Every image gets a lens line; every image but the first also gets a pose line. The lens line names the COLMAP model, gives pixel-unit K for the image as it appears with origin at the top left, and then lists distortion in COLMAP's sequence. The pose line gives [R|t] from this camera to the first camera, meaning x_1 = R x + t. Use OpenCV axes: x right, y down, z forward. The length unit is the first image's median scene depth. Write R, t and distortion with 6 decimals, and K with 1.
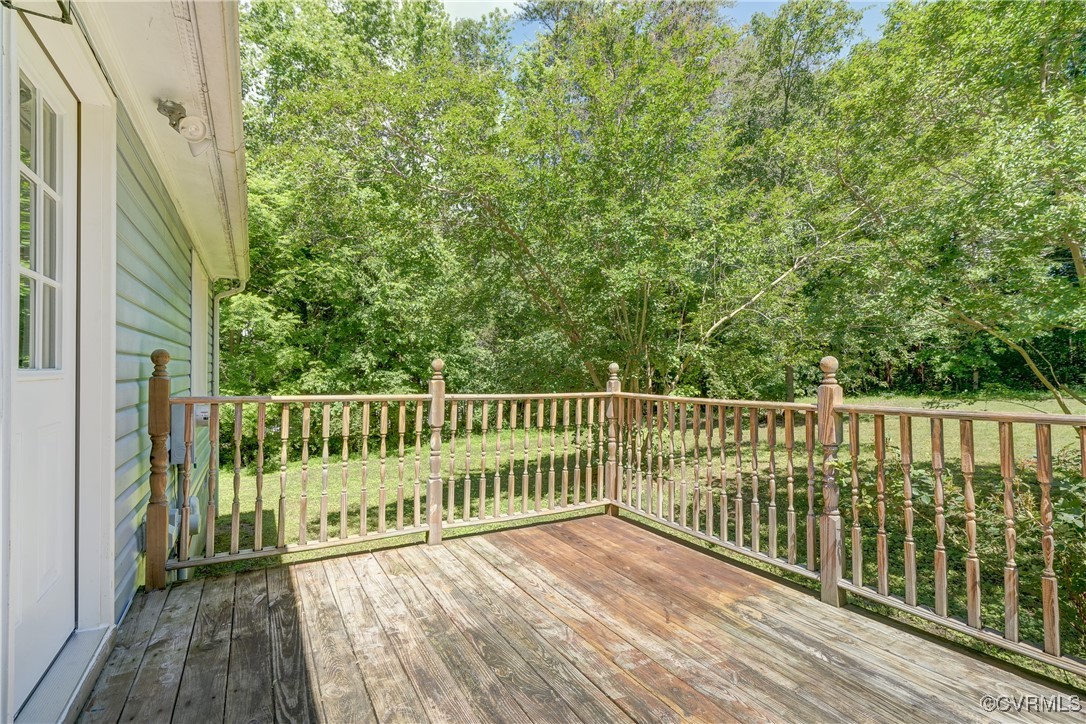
lens RADIAL K [[515.6, 0, 553.4], [0, 515.6, 375.3], [0, 0, 1]] dist [-0.002019, -0.000273]
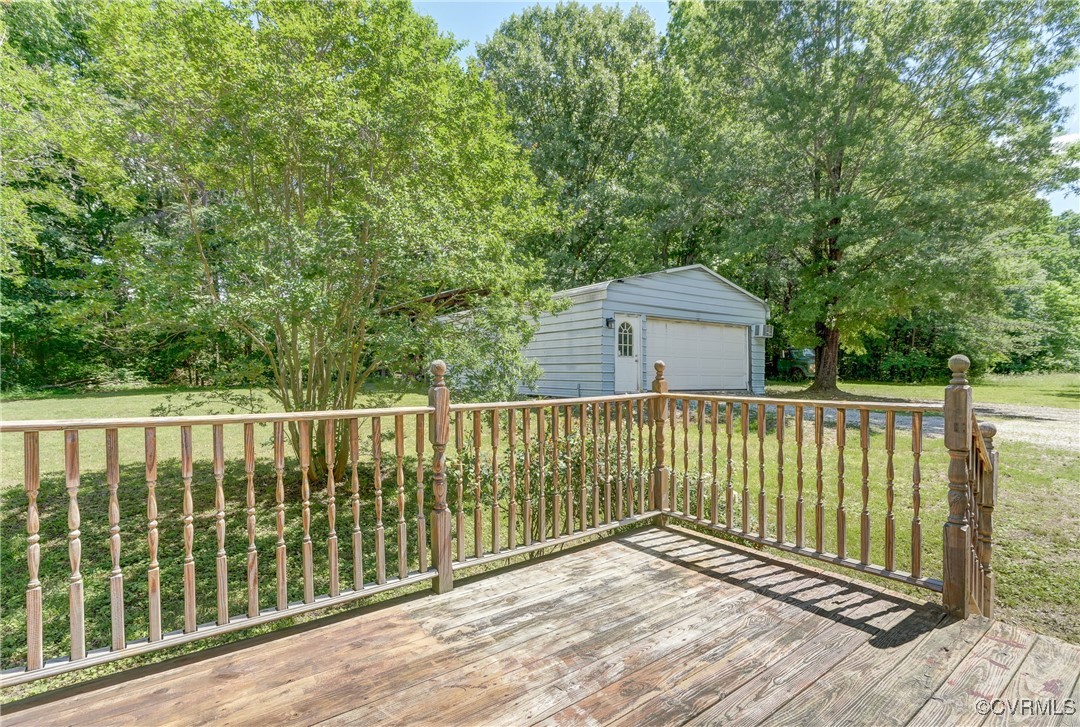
lens RADIAL K [[494.2, 0, 540.0], [0, 494.2, 363.5], [0, 0, 1]] dist [0.031432, 0.000009]
pose [[-0.114631, 0.036021, 0.992755, -0.494521], [-0.002144, 0.999331, -0.036508, 0.001986], [-0.993406, -0.006313, -0.114477, 0.849725]]
